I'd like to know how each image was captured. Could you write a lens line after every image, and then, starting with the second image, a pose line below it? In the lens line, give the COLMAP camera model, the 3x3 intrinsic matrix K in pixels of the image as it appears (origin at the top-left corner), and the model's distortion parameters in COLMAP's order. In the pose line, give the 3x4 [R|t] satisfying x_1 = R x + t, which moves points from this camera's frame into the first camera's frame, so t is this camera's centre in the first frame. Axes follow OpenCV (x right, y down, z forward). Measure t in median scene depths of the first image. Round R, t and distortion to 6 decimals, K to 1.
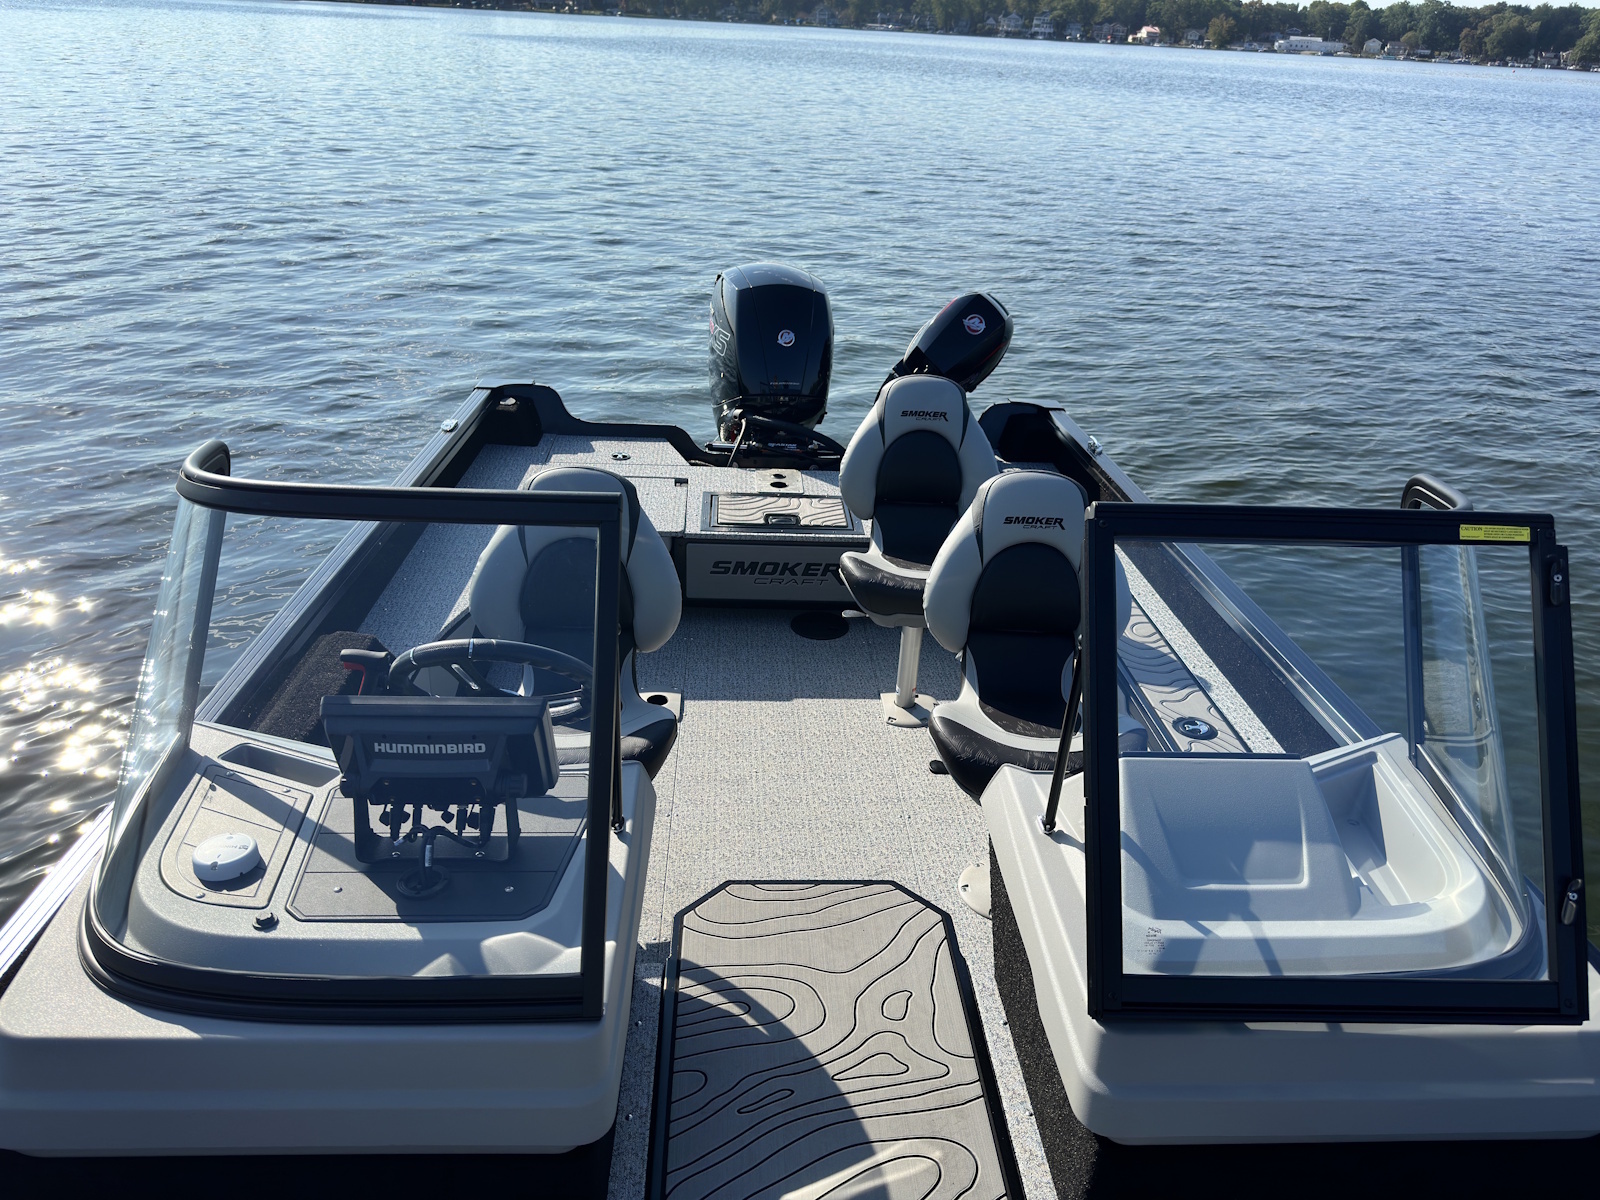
lens RADIAL K [[1138.0, 0, 800.0], [0, 1138.0, 600.0], [0, 0, 1]] dist [0.109864, -0.169108]
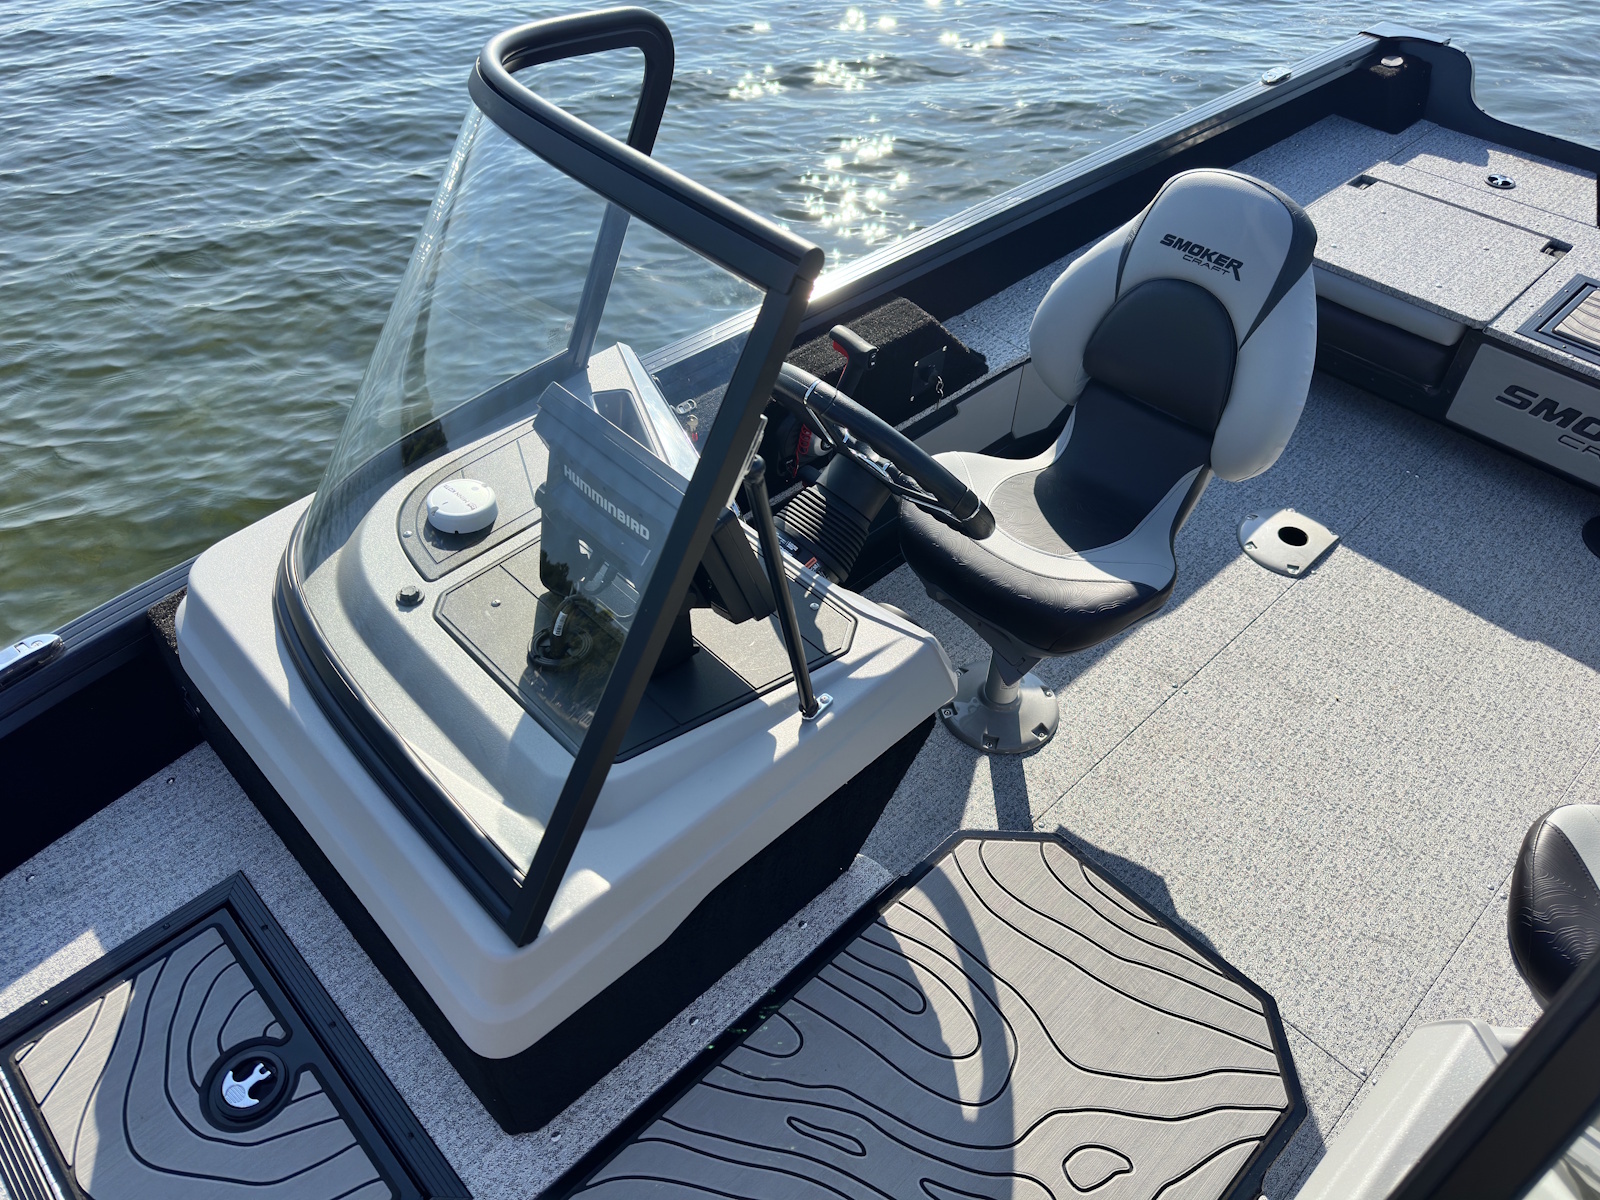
lens RADIAL K [[1154.2, 0, 801.8], [0, 1154.2, 589.4], [0, 0, 1]] dist [-0.000009, -0.001510]
pose [[0.653294, 0.494095, -0.573653, 0.091285], [-0.306714, 0.865452, 0.396131, -0.065117], [0.692195, -0.082842, 0.716940, 0.216975]]
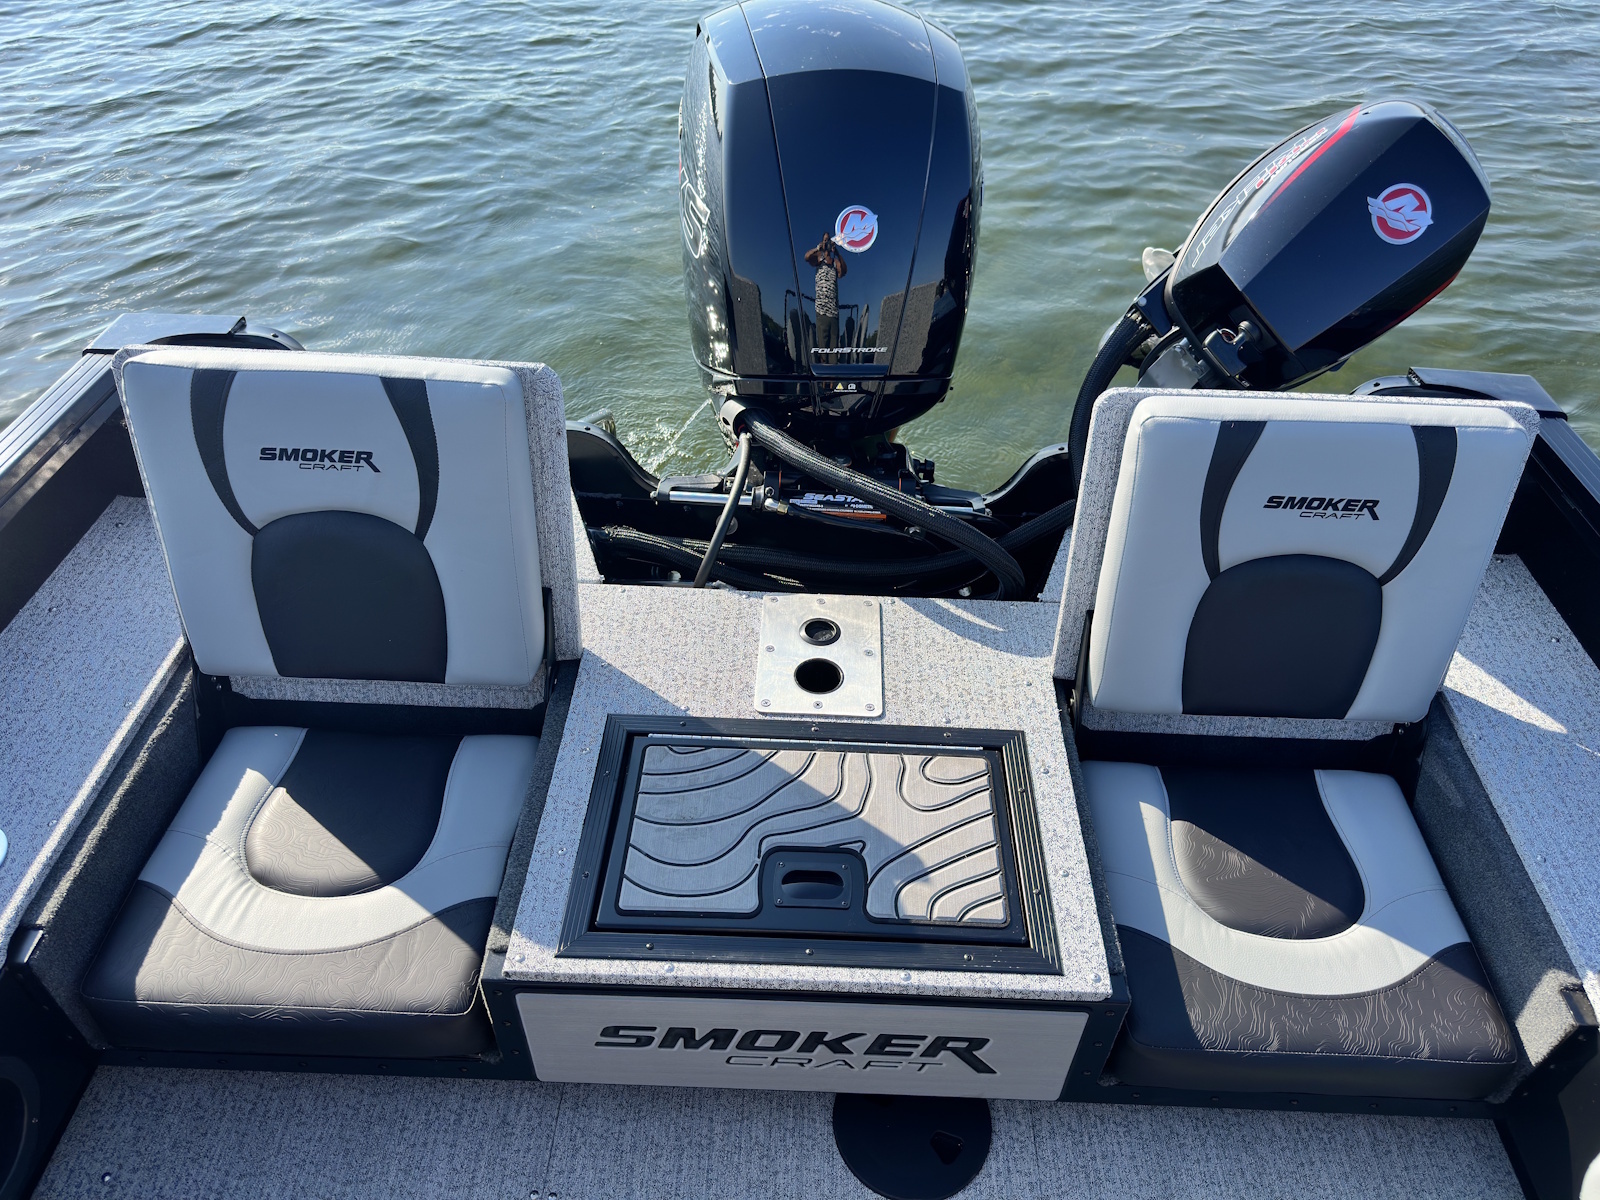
lens RADIAL K [[1138.0, 0, 800.0], [0, 1138.0, 600.0], [0, 0, 1]] dist [0.109864, -0.169108]
pose [[0.996575, 0.037708, -0.073595, 0.002473], [-0.017898, 0.967243, 0.253222, -0.227552], [0.080733, -0.251037, 0.964605, 0.663352]]
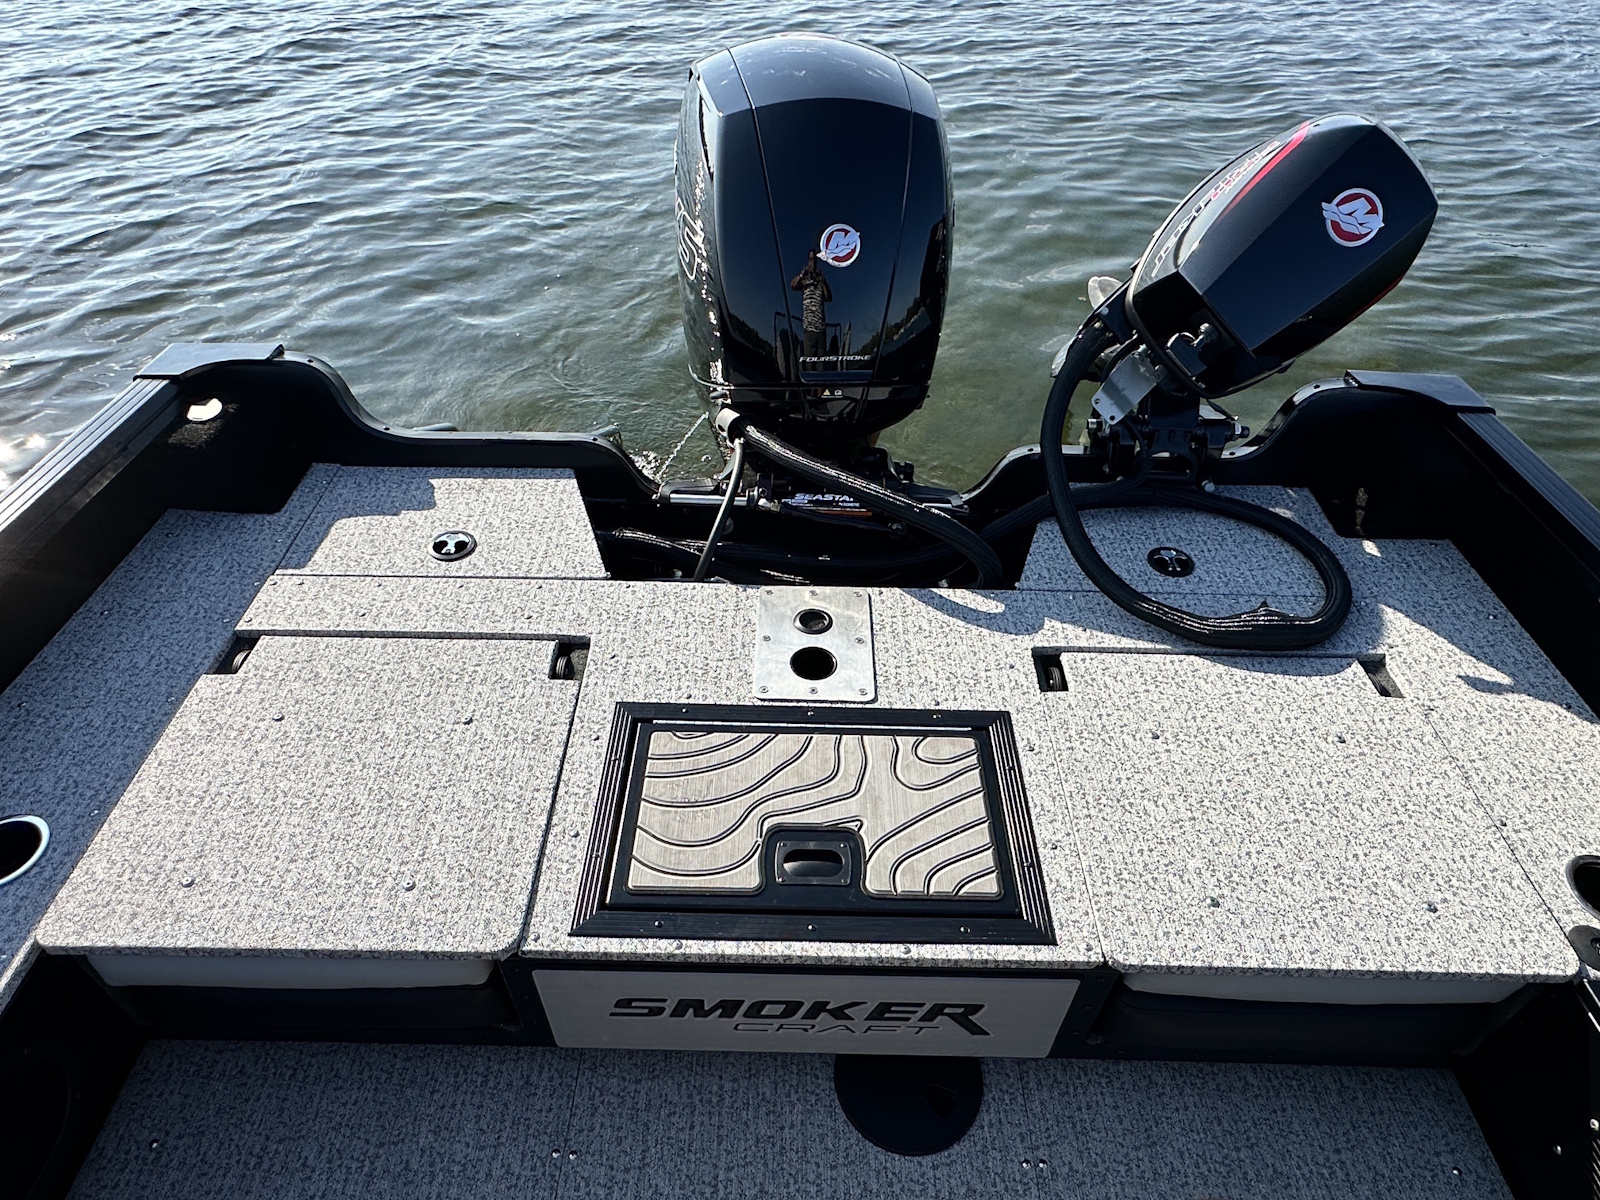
lens RADIAL K [[970.9, 0, 780.6], [0, 970.9, 606.2], [0, 0, 1]] dist [0.001106, 0.000503]
pose [[0.996741, 0.020660, -0.077981, -0.003660], [0.000319, 0.965633, 0.259911, -0.215055], [0.080670, -0.259089, 0.962479, 0.699214]]
